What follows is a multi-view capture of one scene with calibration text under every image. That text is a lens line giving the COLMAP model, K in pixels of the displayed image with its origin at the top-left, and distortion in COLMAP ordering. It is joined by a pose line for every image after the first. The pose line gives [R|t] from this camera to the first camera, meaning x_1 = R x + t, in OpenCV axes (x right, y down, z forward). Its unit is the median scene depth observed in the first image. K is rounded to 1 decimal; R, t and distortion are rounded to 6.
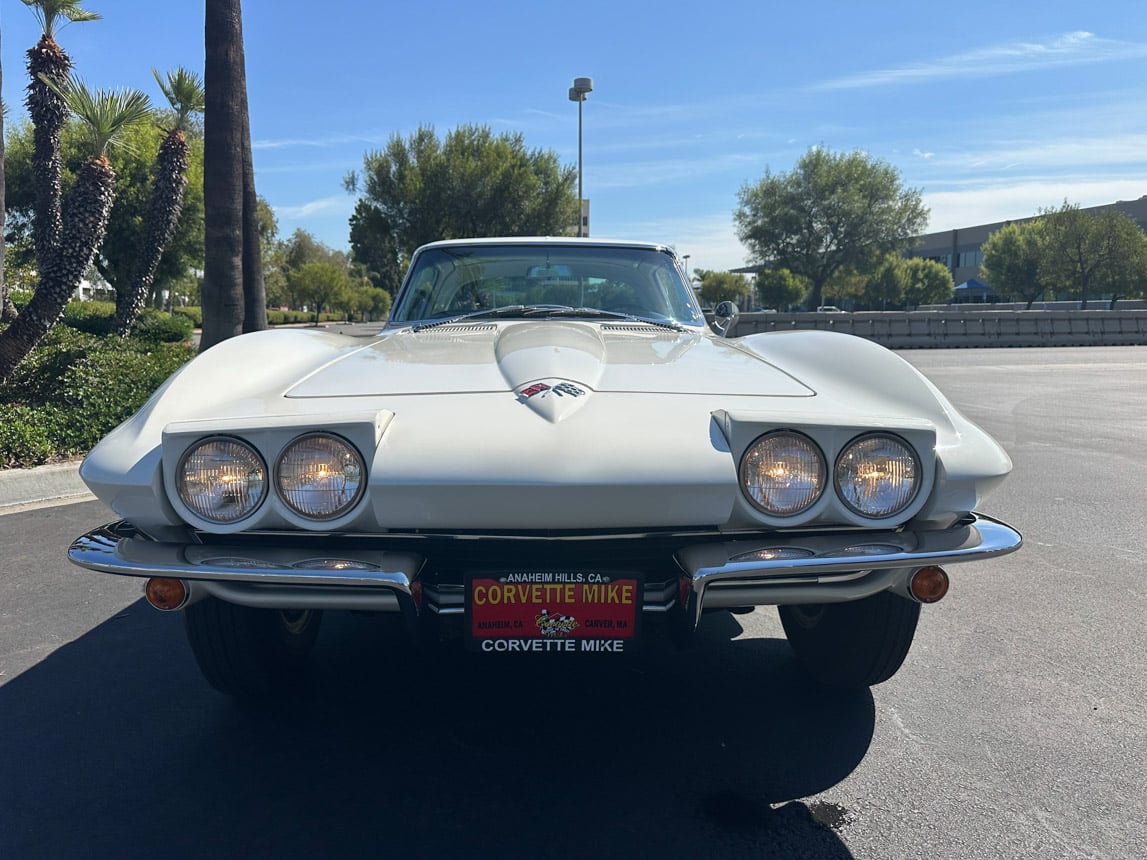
lens RADIAL K [[801.5, 0, 570.2], [0, 801.5, 416.1], [0, 0, 1]] dist [0.029935, -0.036488]
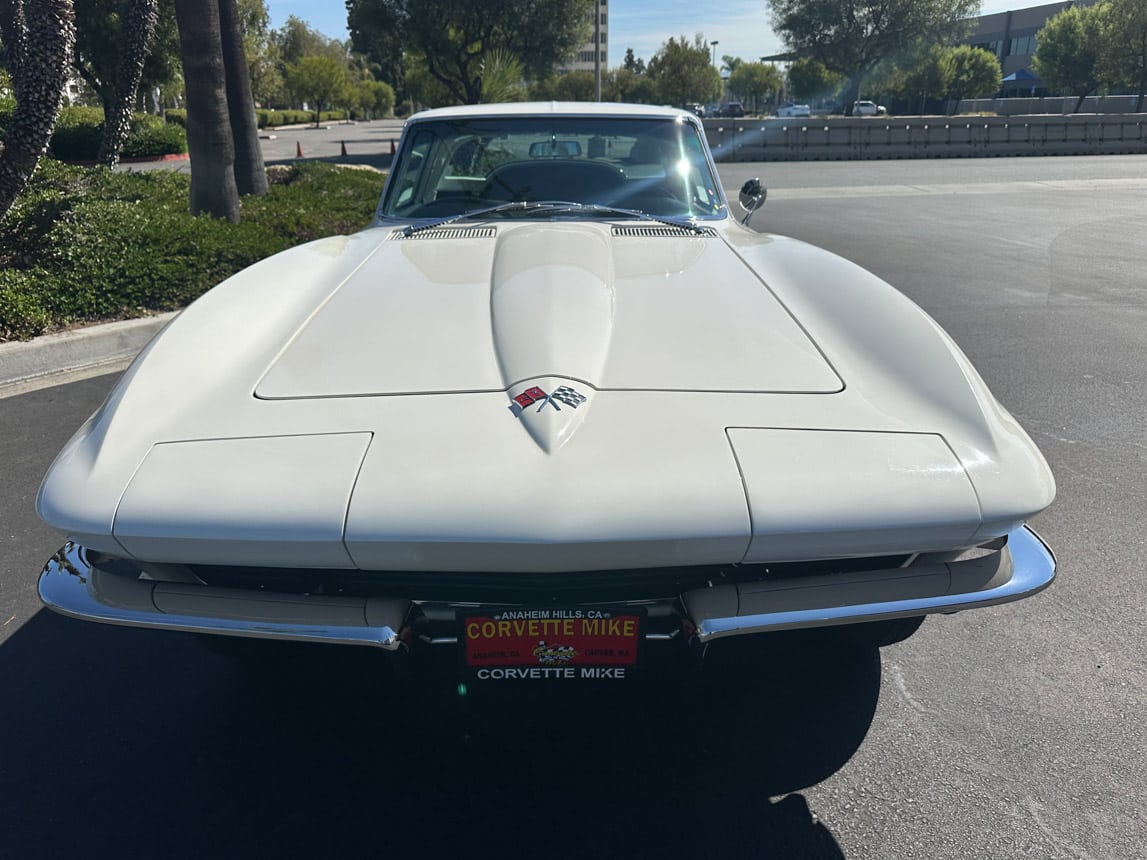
lens RADIAL K [[801.5, 0, 576.9], [0, 801.5, 406.9], [0, 0, 1]] dist [0.029935, -0.036488]
pose [[0.999912, 0.000391, -0.013258, 0.001679], [0.002691, 0.972795, 0.231651, -0.019178], [0.012988, -0.231666, 0.972709, 0.009810]]
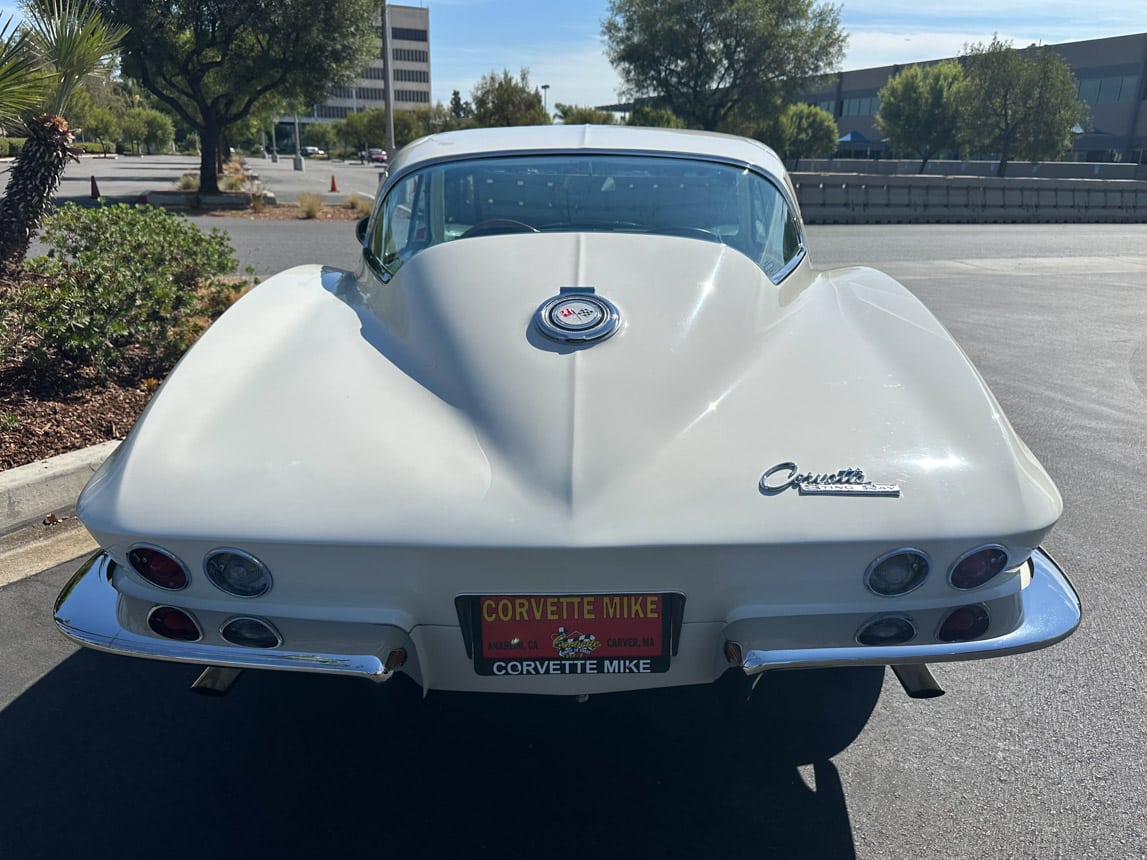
lens RADIAL K [[801.5, 0, 595.6], [0, 801.5, 418.8], [0, 0, 1]] dist [0.029935, -0.036488]
pose [[0.980018, -0.028394, 0.196873, 0.048388], [-0.009522, 0.981927, 0.189018, -0.041920], [-0.198682, -0.187116, 0.962036, 0.256344]]
